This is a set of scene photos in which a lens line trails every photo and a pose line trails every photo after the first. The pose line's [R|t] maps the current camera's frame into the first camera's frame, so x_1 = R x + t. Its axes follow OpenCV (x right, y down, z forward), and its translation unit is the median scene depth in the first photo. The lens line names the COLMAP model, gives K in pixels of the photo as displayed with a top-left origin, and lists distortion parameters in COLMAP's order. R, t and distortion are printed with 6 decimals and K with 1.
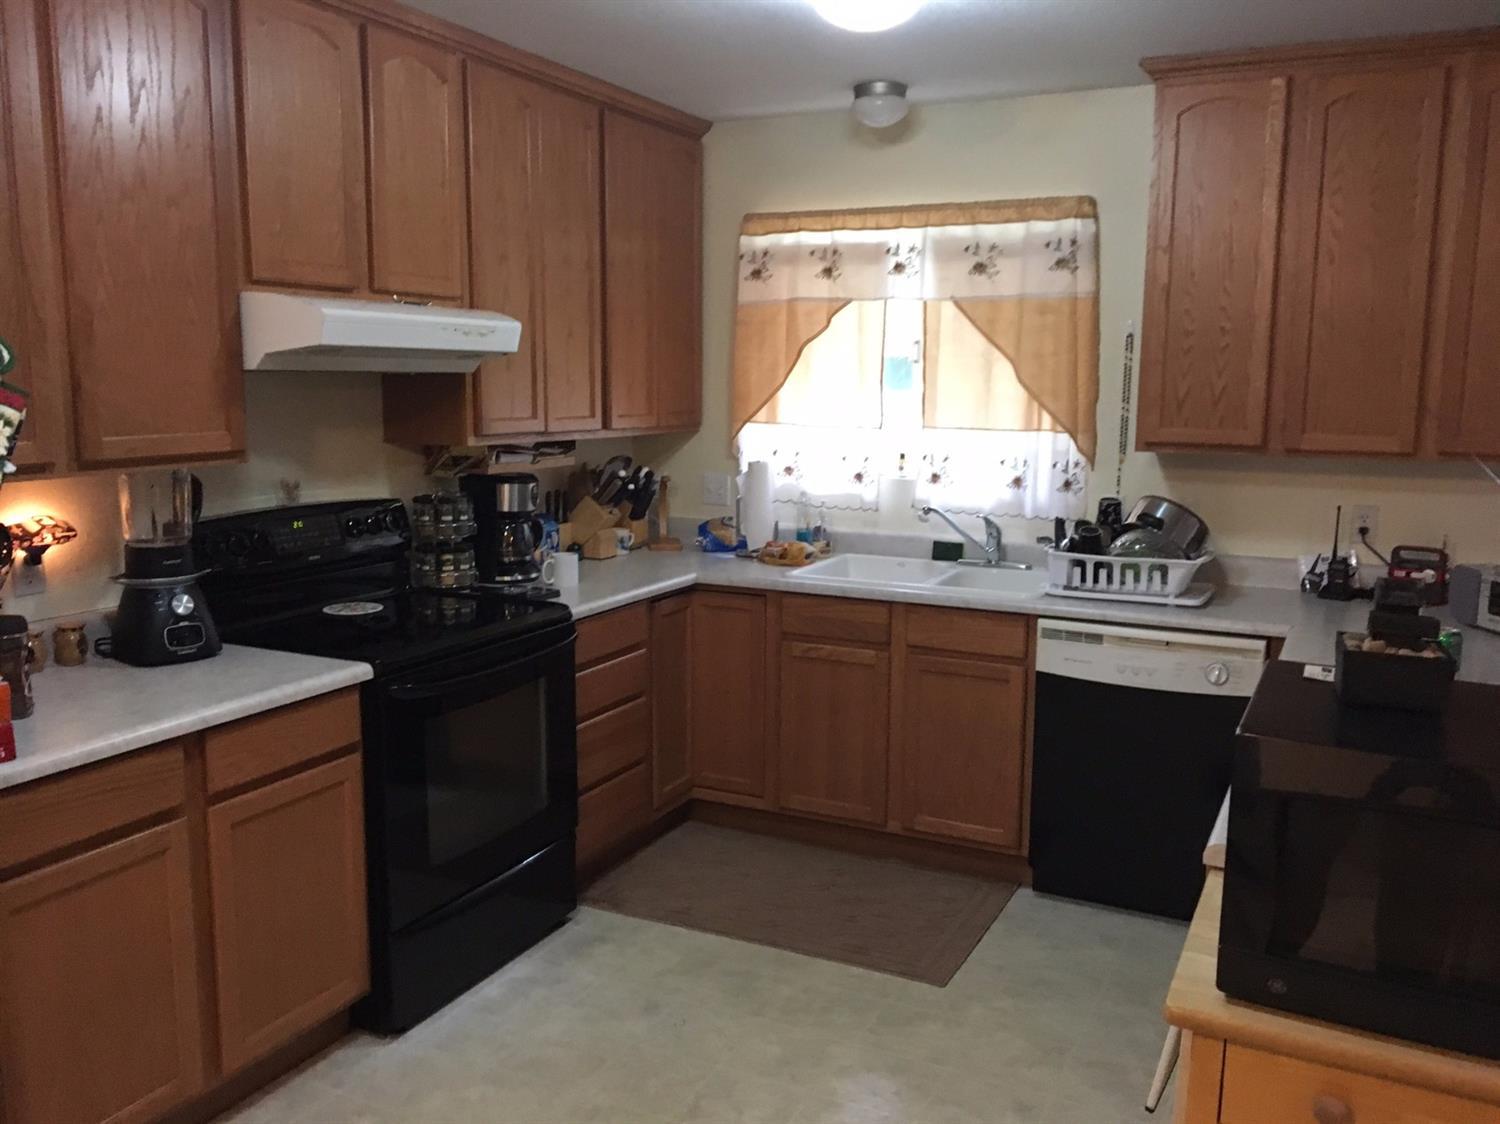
lens RADIAL K [[1246.3, 0, 750.0], [0, 1246.3, 562.0], [0, 0, 1]] dist [0.085346, -0.135917]
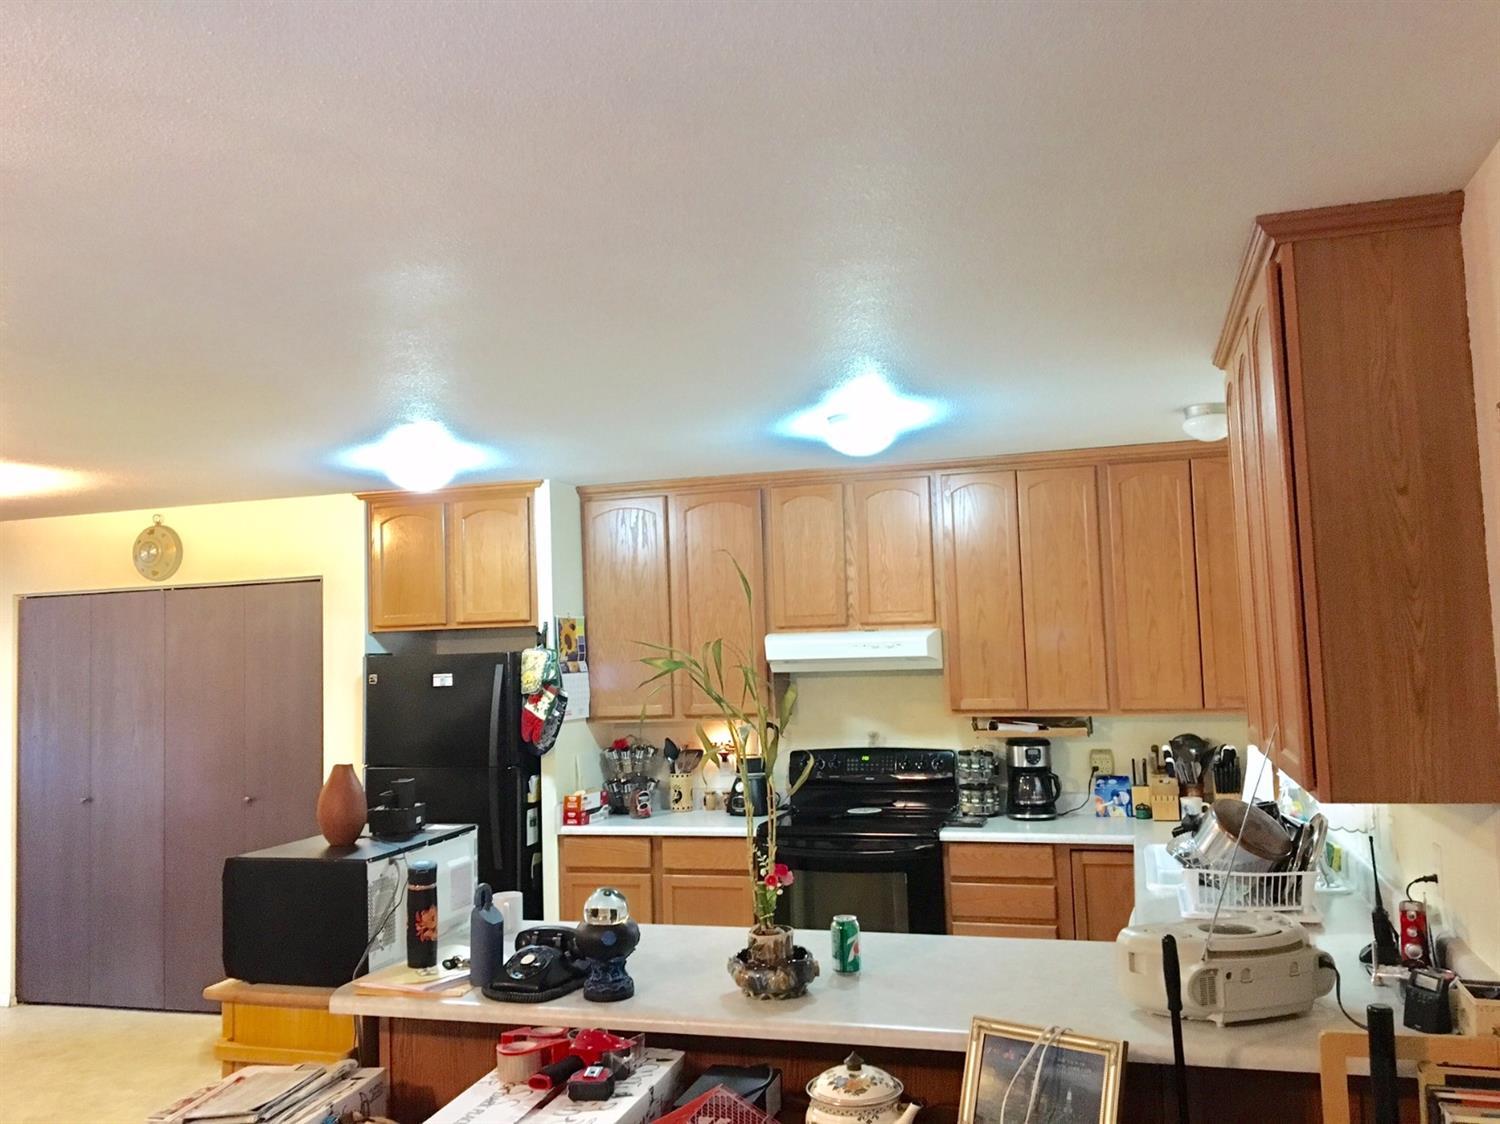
lens RADIAL K [[1246.3, 0, 750.0], [0, 1246.3, 562.0], [0, 0, 1]] dist [0.085346, -0.135917]
pose [[0.170972, -0.086921, -0.981434, 1.310205], [-0.117103, 0.987248, -0.107836, -0.091726], [0.978292, 0.133366, 0.158613, 0.535818]]
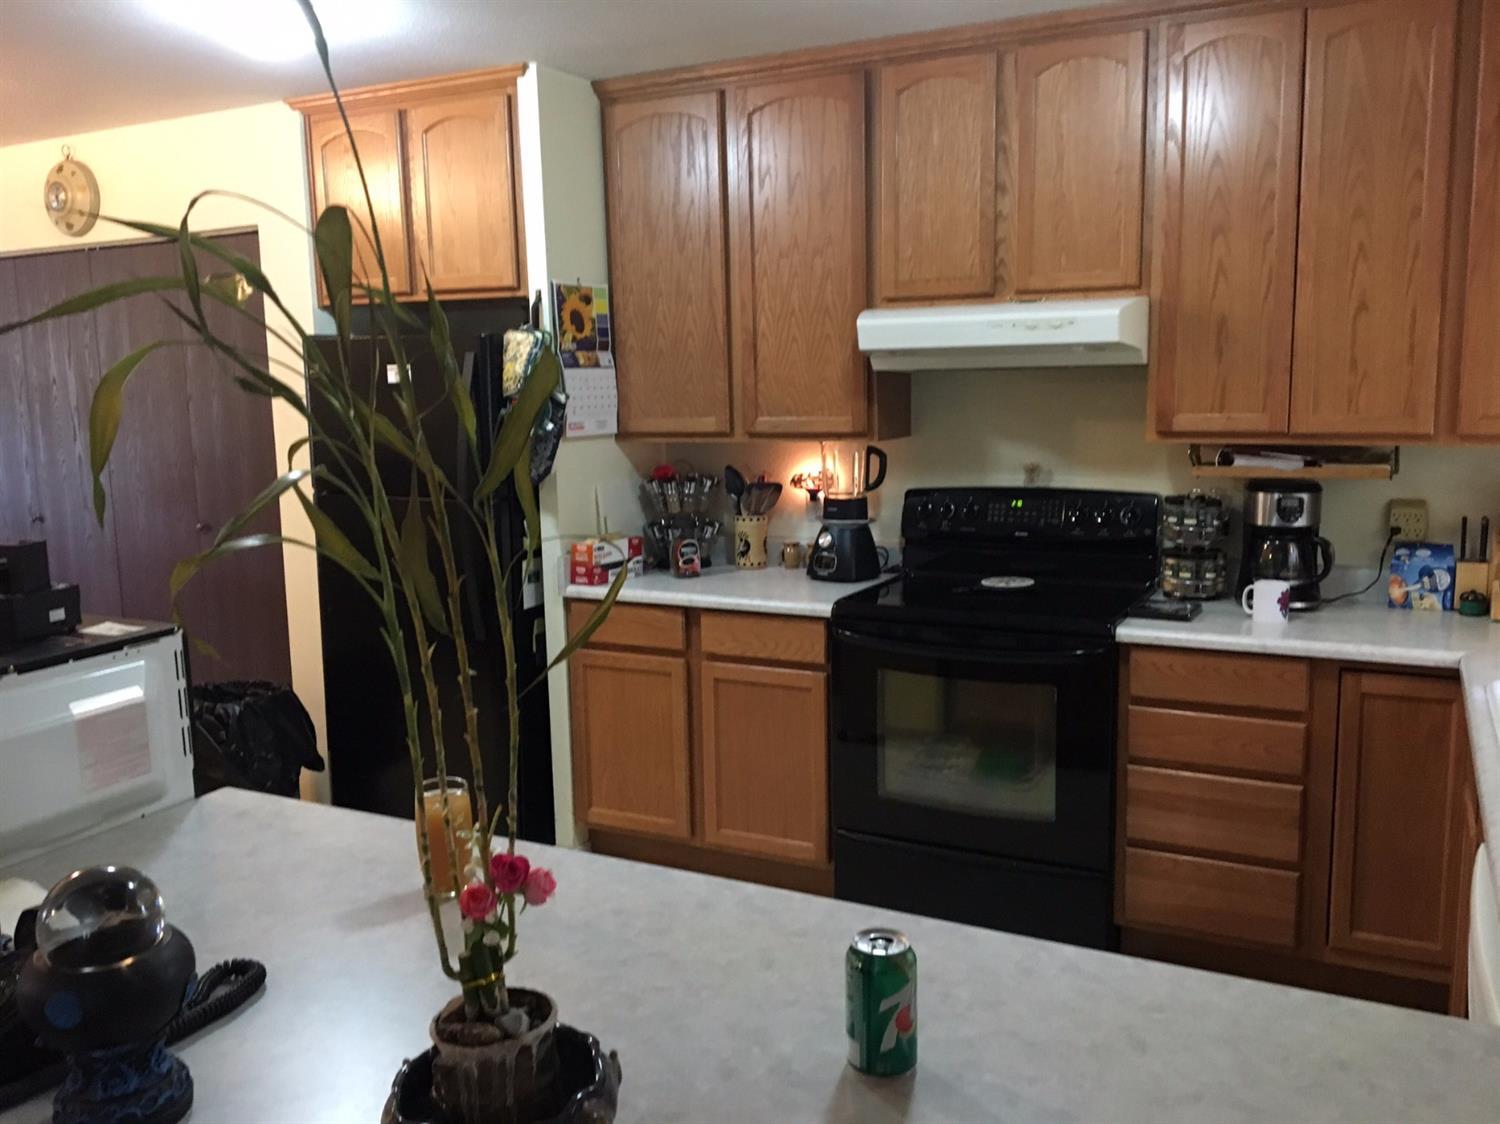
lens RADIAL K [[1246.3, 0, 750.0], [0, 1246.3, 562.0], [0, 0, 1]] dist [0.085346, -0.135917]
pose [[-0.011996, 0.137392, -0.990444, 0.767976], [-0.132641, 0.981544, 0.137764, -0.100915], [0.991092, 0.133026, 0.006449, 0.756665]]
